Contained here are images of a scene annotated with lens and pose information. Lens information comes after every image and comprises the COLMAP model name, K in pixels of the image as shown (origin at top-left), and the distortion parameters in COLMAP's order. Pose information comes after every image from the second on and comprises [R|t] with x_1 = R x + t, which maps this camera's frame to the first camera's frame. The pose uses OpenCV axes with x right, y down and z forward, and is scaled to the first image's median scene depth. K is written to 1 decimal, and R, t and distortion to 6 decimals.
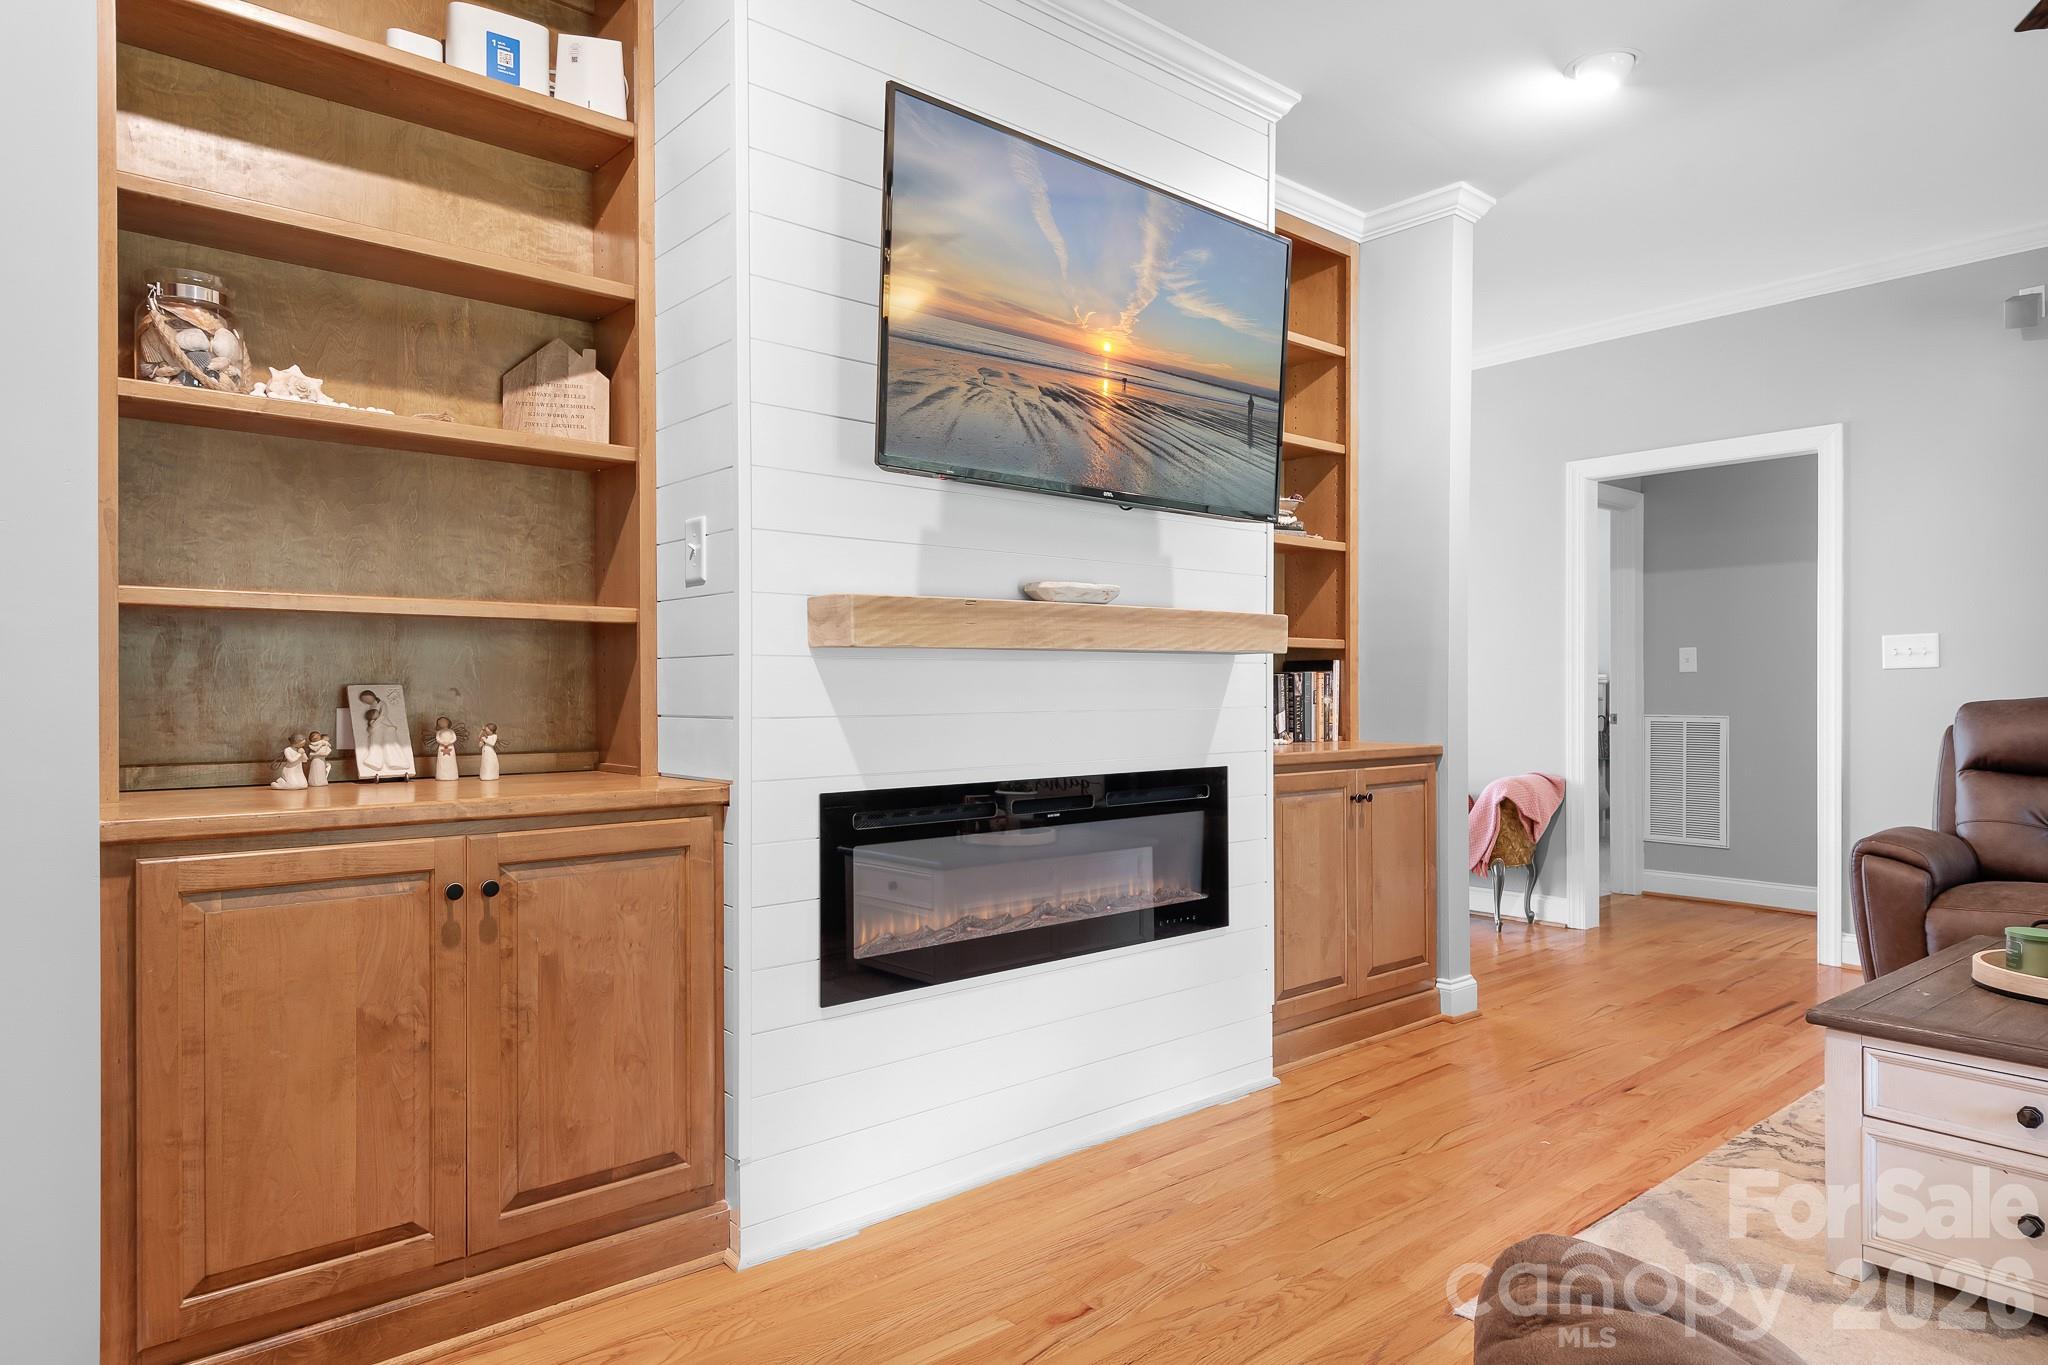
lens RADIAL K [[1217.6, 0, 1014.5], [0, 1217.6, 685.3], [0, 0, 1]] dist [0.000421, -0.002622]
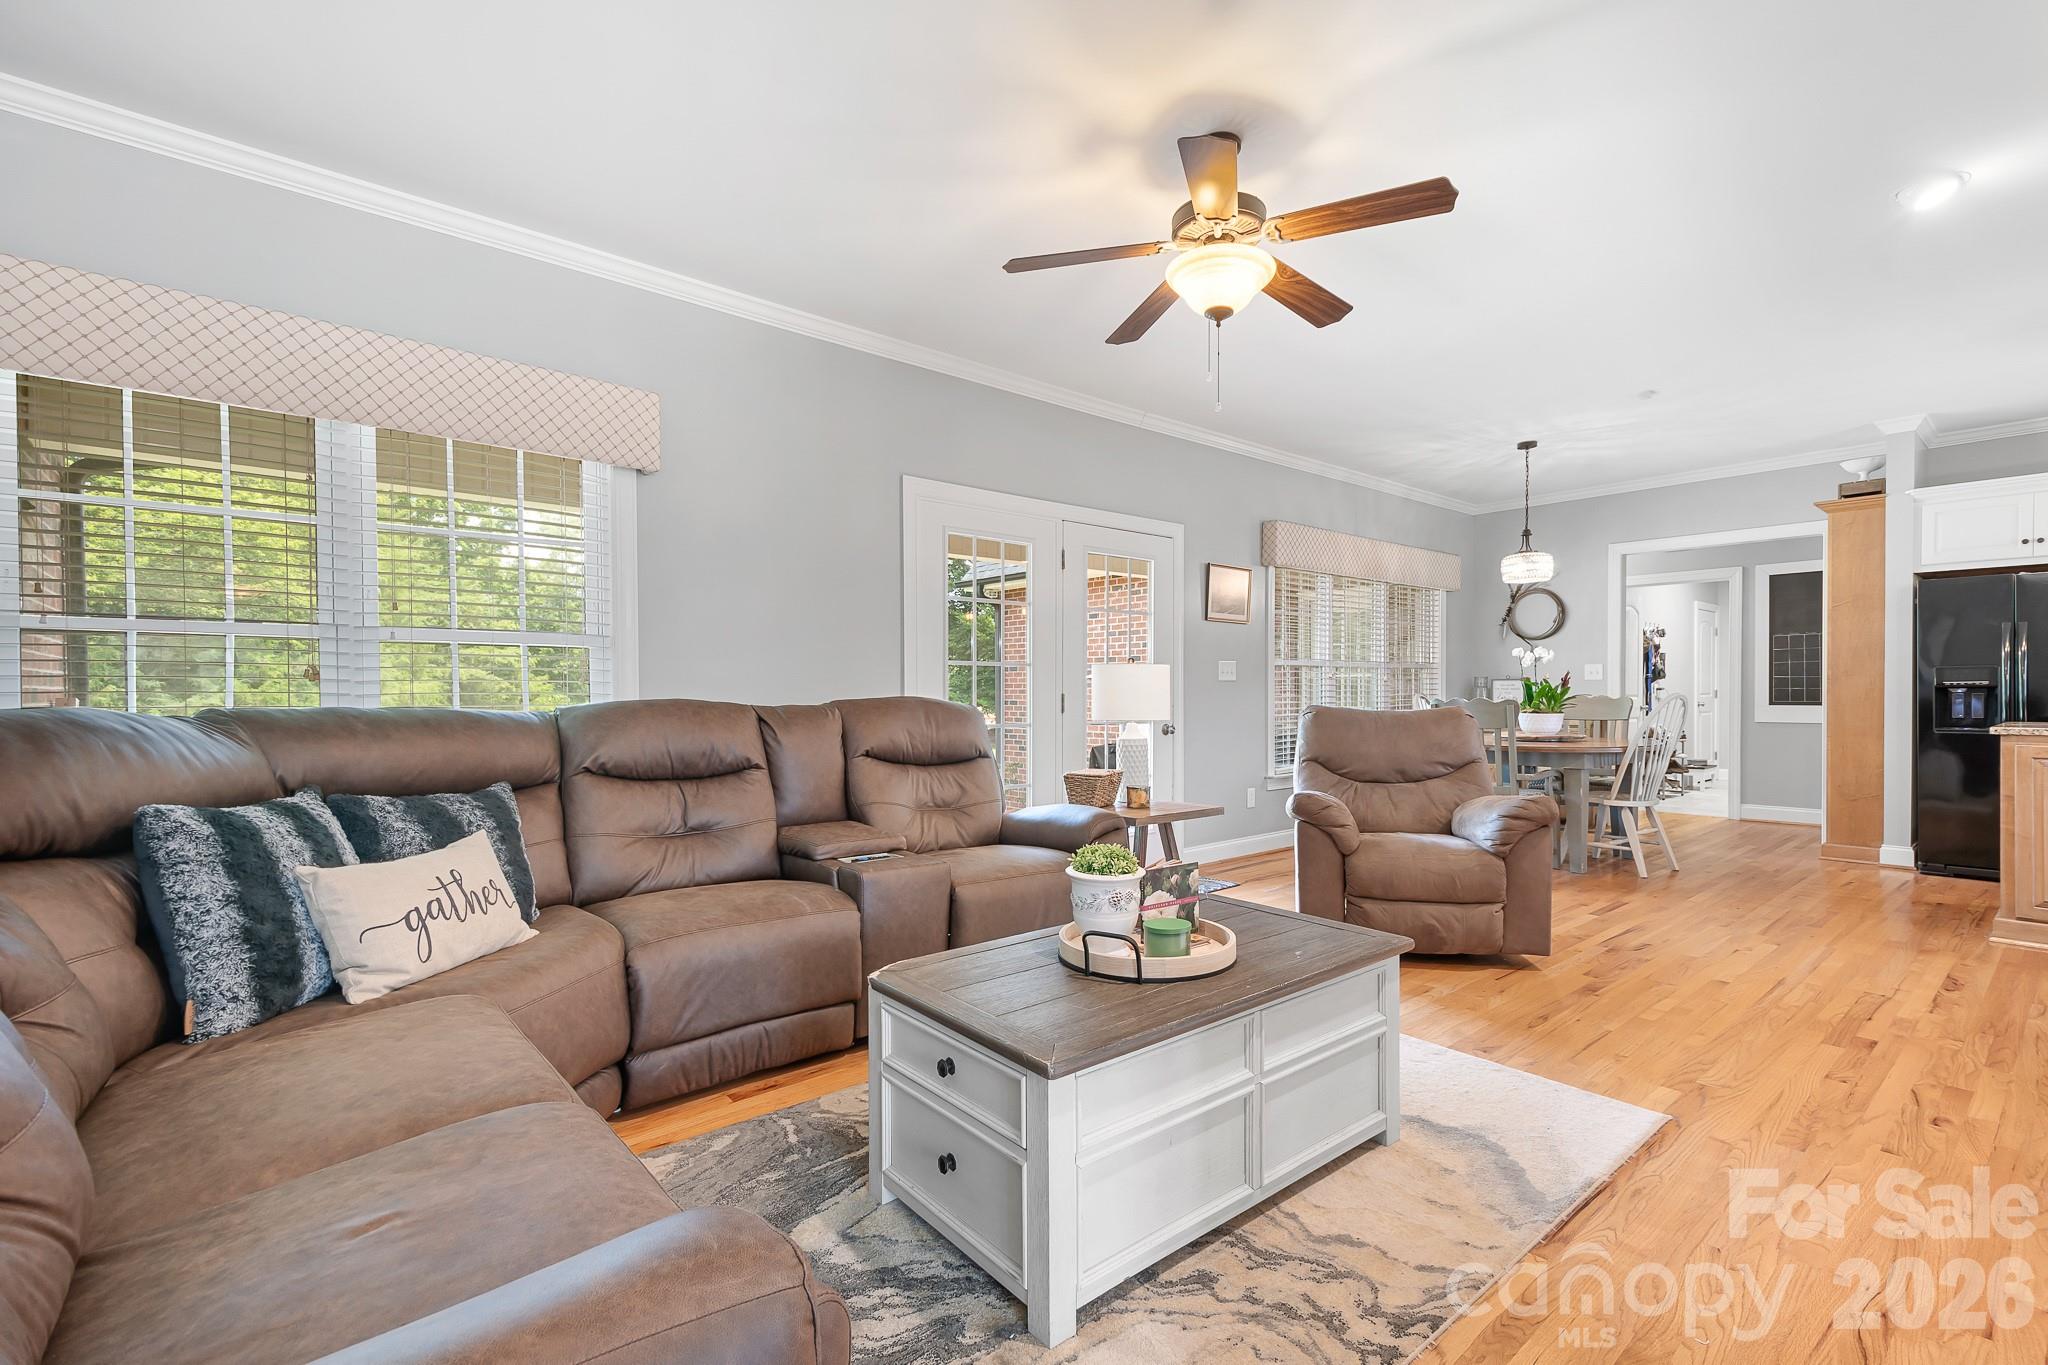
lens RADIAL K [[927.4, 0, 1030.6], [0, 927.4, 695.4], [0, 0, 1]] dist [0.011652, -0.001175]
pose [[-0.999992, -0.001205, -0.003881, 0.733157], [-0.001237, 0.999965, 0.008229, -0.000699], [0.003870, 0.008234, -0.999959, 1.366229]]
